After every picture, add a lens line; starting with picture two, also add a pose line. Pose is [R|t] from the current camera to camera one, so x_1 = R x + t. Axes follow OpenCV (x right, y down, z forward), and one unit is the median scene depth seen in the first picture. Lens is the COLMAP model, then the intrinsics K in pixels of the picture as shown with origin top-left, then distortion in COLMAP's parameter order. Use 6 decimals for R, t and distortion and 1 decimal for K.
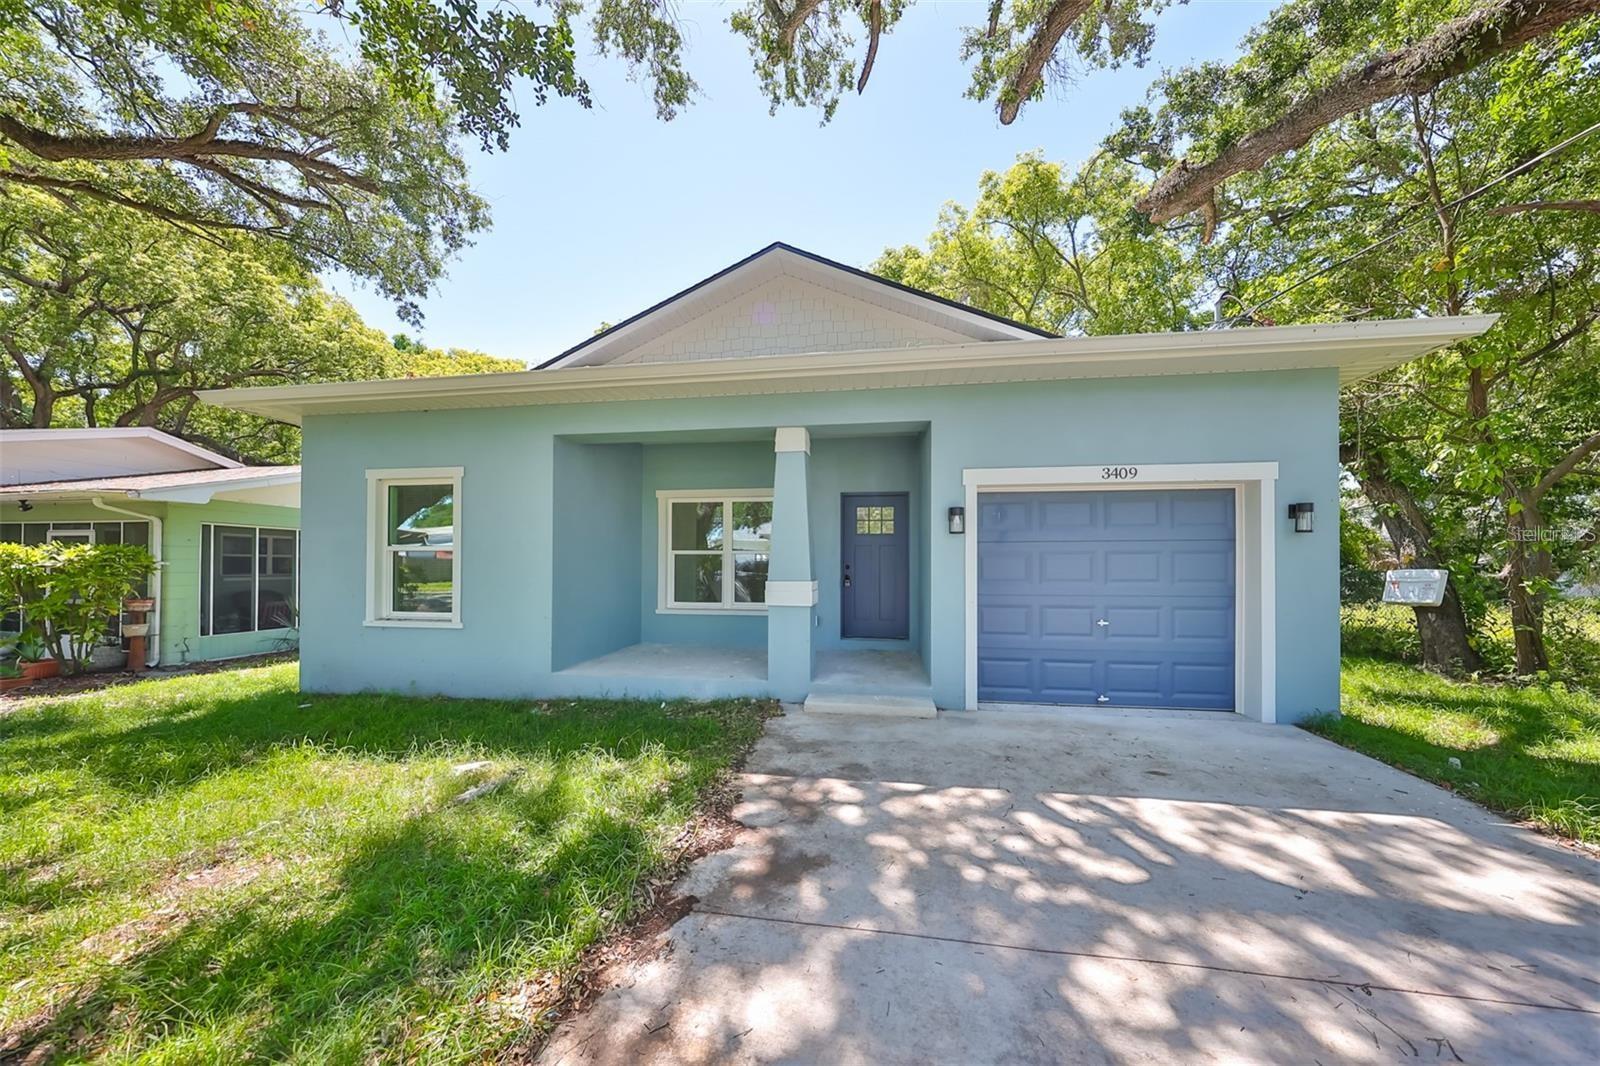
lens RADIAL K [[497.7, 0, 789.6], [0, 497.7, 559.3], [0, 0, 1]] dist [-0.000889, 0.000117]
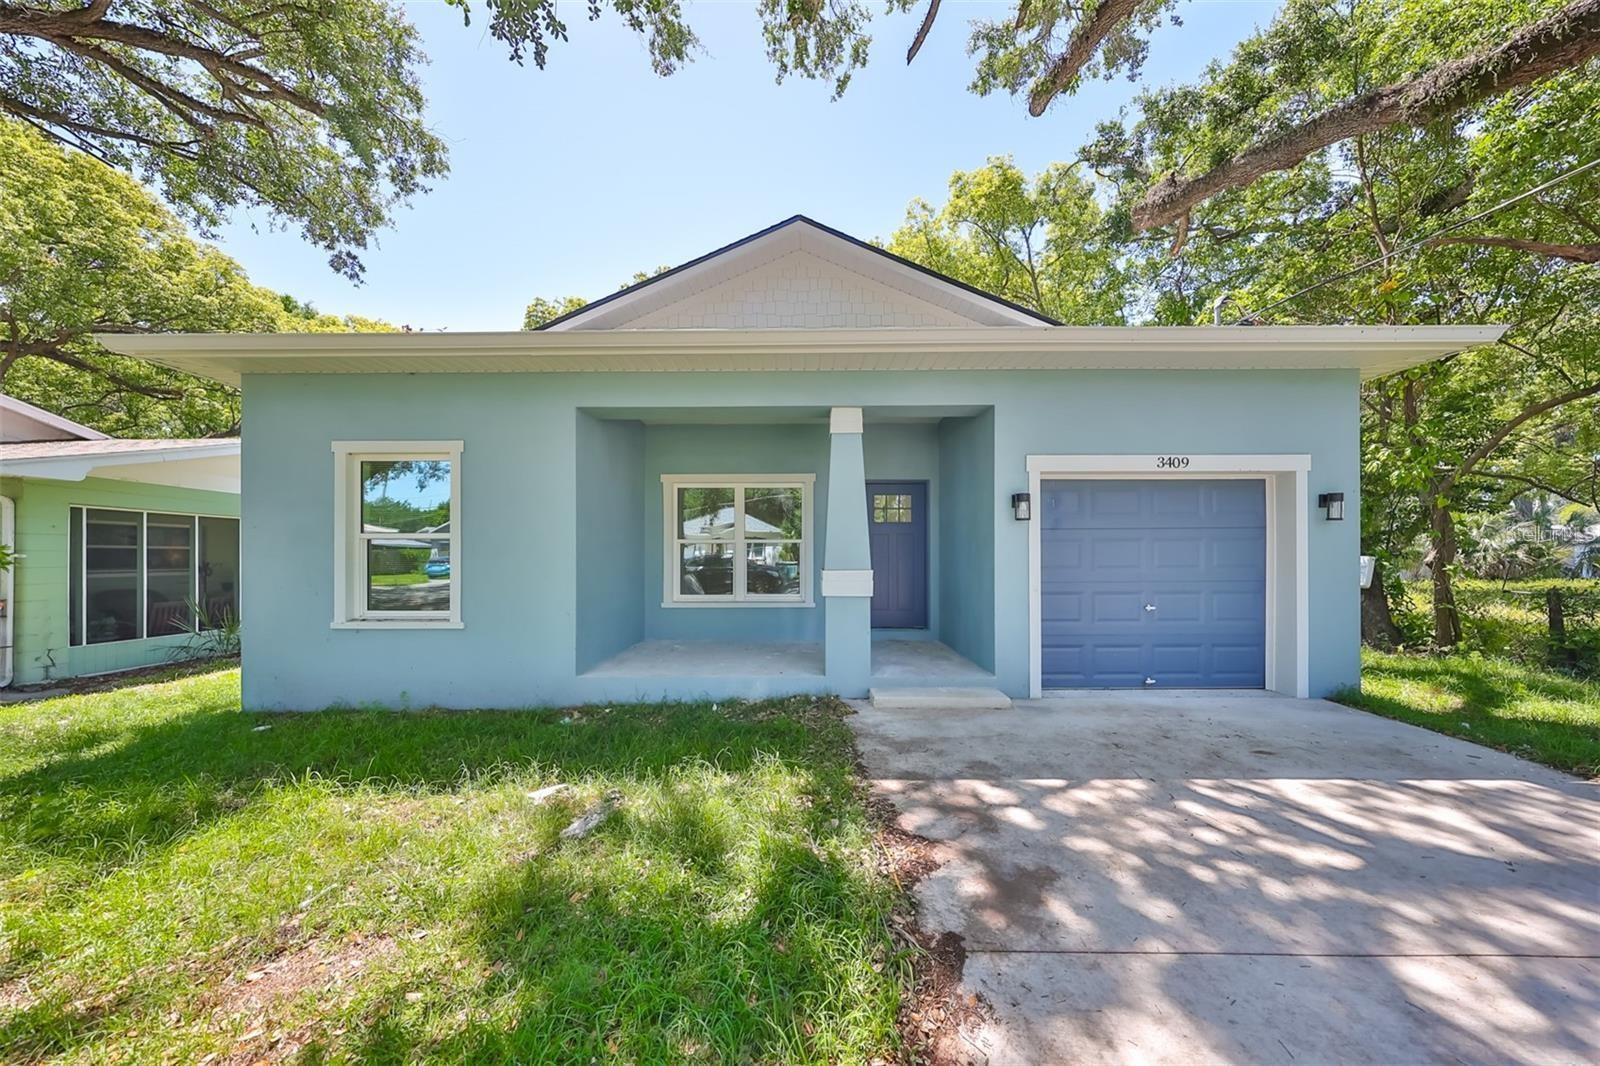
lens RADIAL K [[497.7, 0, 794.6], [0, 497.7, 553.8], [0, 0, 1]] dist [-0.000889, 0.000117]
pose [[0.990411, -0.003996, 0.138098, -0.196612], [0.003289, 0.999980, 0.005348, 0.006294], [-0.138116, -0.004842, 0.990404, 0.065288]]
